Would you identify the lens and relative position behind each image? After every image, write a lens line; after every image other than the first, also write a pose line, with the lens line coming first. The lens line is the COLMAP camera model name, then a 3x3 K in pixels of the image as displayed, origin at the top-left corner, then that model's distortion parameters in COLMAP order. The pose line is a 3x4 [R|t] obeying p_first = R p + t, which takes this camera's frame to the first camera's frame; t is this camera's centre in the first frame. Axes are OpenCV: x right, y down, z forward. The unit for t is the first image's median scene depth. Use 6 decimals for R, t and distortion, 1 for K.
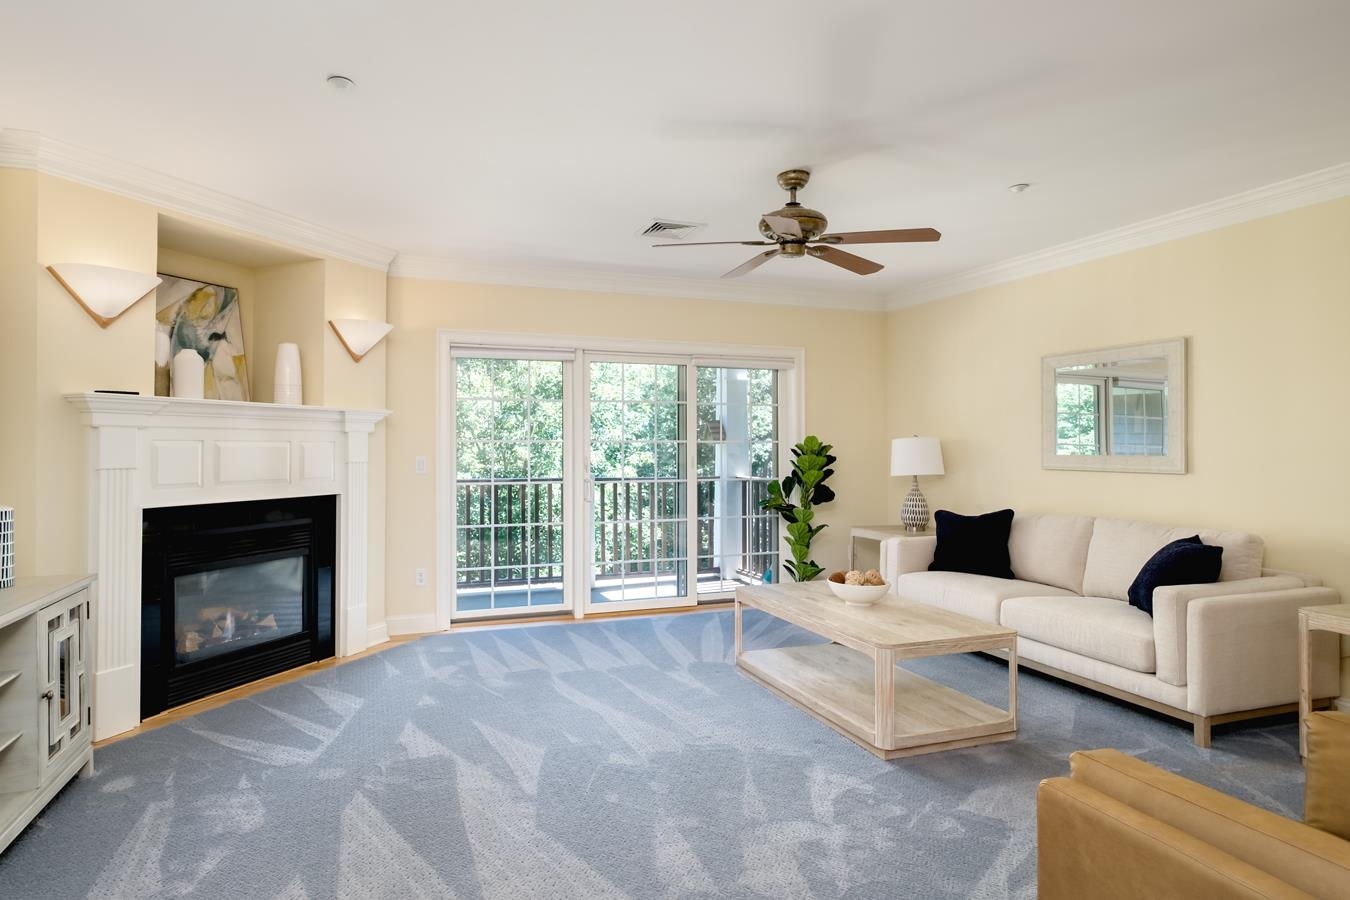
lens RADIAL K [[730.6, 0, 629.9], [0, 730.6, 445.5], [0, 0, 1]] dist [-0.001070, 0.000925]
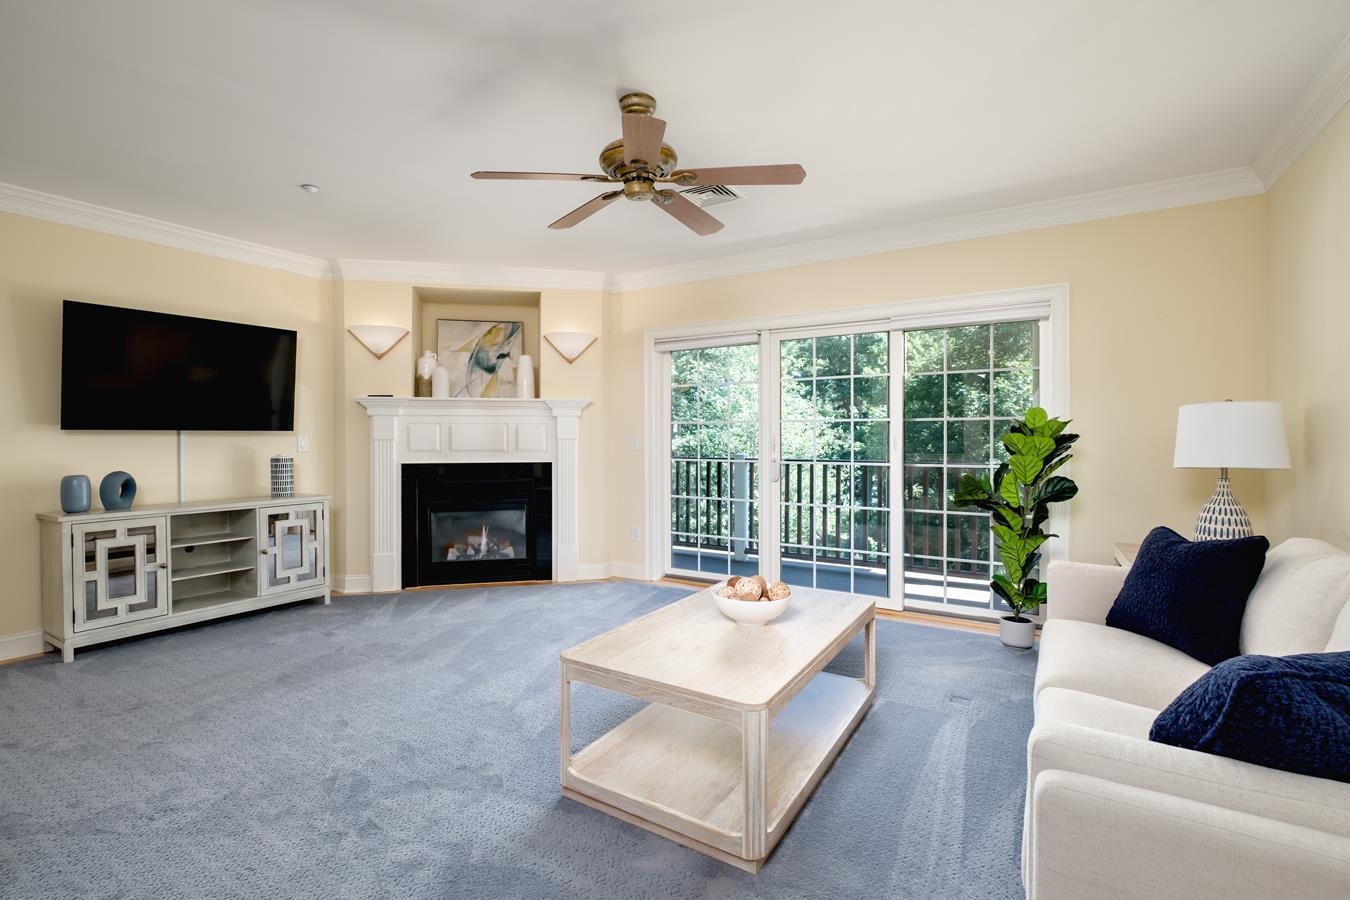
lens RADIAL K [[618.8, 0, 652.6], [0, 618.8, 448.4], [0, 0, 1]] dist [-0.002025, -0.000117]
pose [[0.620205, 0.012939, -0.784333, 0.646598], [0.001598, 0.999841, 0.017759, 0.021124], [0.784438, -0.012268, 0.620086, 0.448261]]
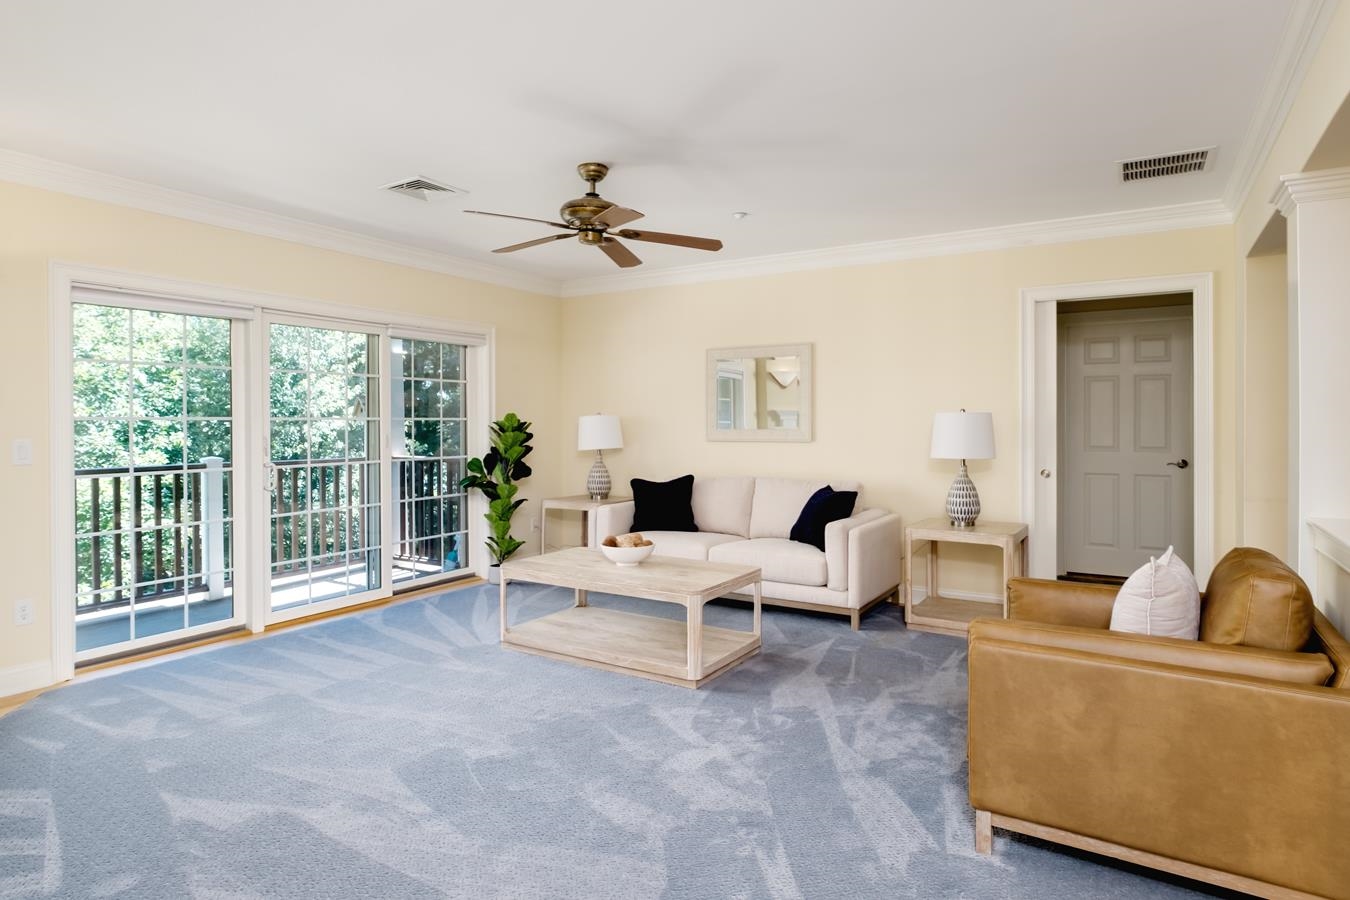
lens RADIAL K [[742.5, 0, 674.5], [0, 742.5, 434.9], [0, 0, 1]] dist [-0.002602, -0.000365]
pose [[0.775487, -0.013570, 0.631218, -0.302595], [0.003858, 0.999852, 0.016754, 0.000917], [-0.631352, -0.010557, 0.775425, 0.070238]]
